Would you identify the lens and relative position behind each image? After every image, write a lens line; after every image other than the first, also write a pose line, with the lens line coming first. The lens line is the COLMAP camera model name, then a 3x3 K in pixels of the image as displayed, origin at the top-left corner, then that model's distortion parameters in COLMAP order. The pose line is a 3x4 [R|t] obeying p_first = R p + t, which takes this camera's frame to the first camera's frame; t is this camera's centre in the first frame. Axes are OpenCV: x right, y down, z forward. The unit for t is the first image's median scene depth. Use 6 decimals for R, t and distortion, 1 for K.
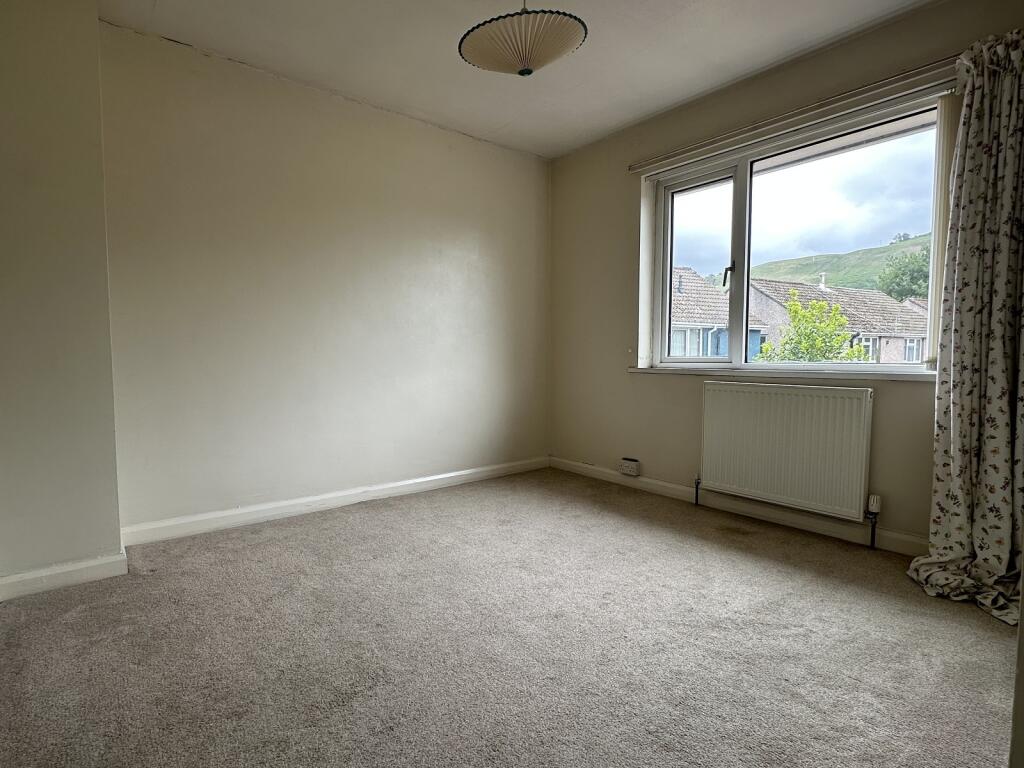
lens RADIAL K [[525.4, 0, 512.0], [0, 525.4, 384.0], [0, 0, 1]] dist [0.000241, -0.000129]
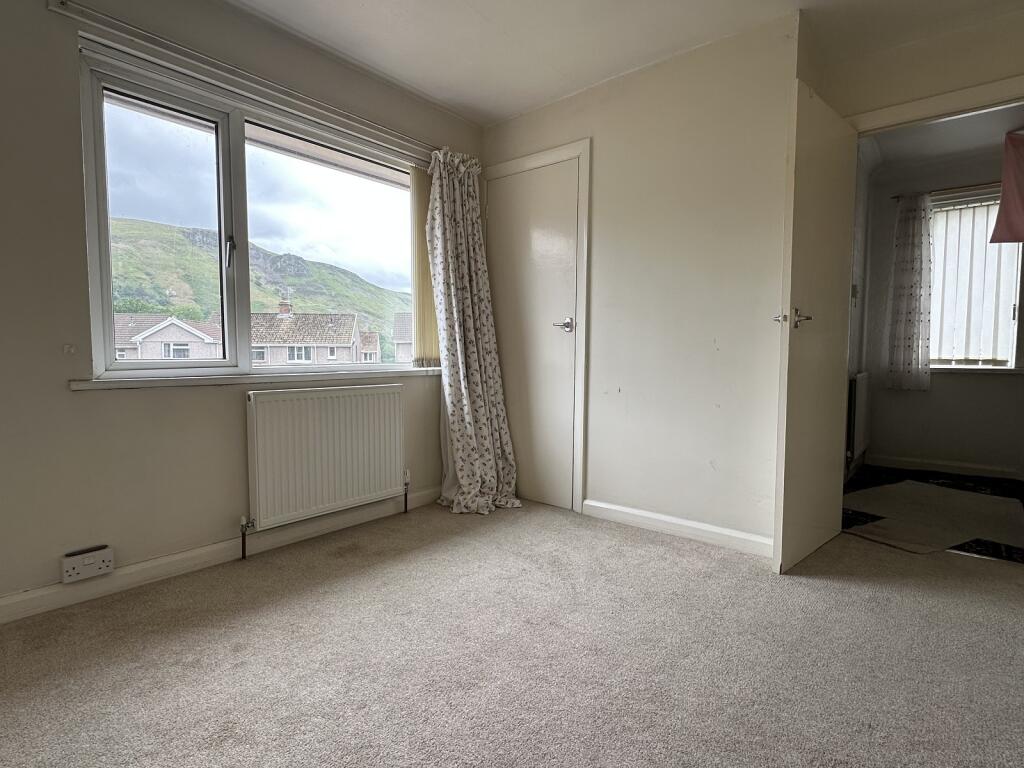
lens RADIAL K [[525.4, 0, 512.0], [0, 525.4, 384.0], [0, 0, 1]] dist [0.000241, -0.000129]
pose [[-0.187100, -0.056477, 0.980716, -0.505460], [0.055559, 0.996140, 0.067965, -0.053364], [-0.980768, 0.067204, -0.183240, 0.871585]]
